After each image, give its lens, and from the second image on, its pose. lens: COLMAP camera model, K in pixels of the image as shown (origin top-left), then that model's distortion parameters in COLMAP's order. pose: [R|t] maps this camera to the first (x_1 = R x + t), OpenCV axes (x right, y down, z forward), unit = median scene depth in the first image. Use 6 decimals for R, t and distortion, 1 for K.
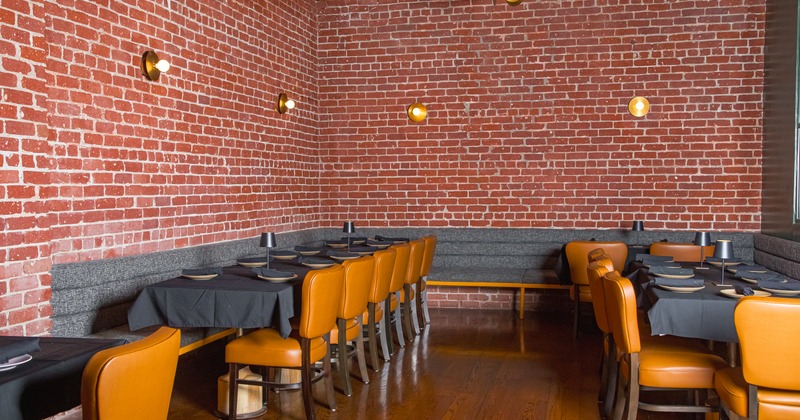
lens RADIAL K [[835.1, 0, 400.9], [0, 835.1, 209.6], [0, 0, 1]] dist [0.139213, 0.000000]
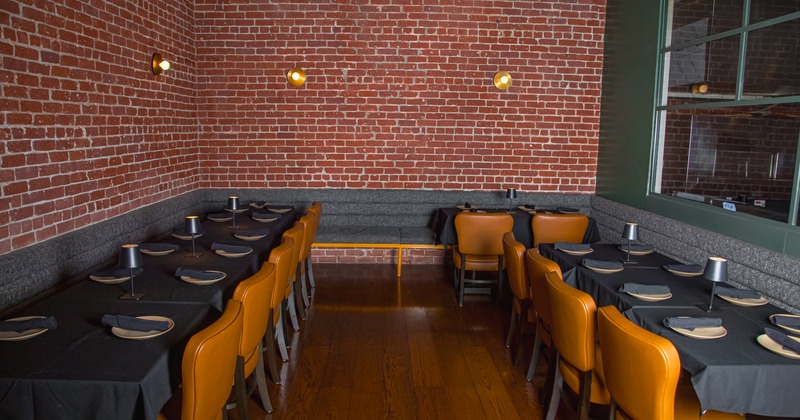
lens RADIAL K [[564.3, 0, 398.4], [0, 564.3, 212.1], [0, 0, 1]] dist [-0.089717, 0.011001]
pose [[0.969439, -0.020222, 0.244499, -0.031650], [-0.009209, 0.992896, 0.118632, -0.036168], [-0.245160, -0.117258, 0.962365, 0.306808]]
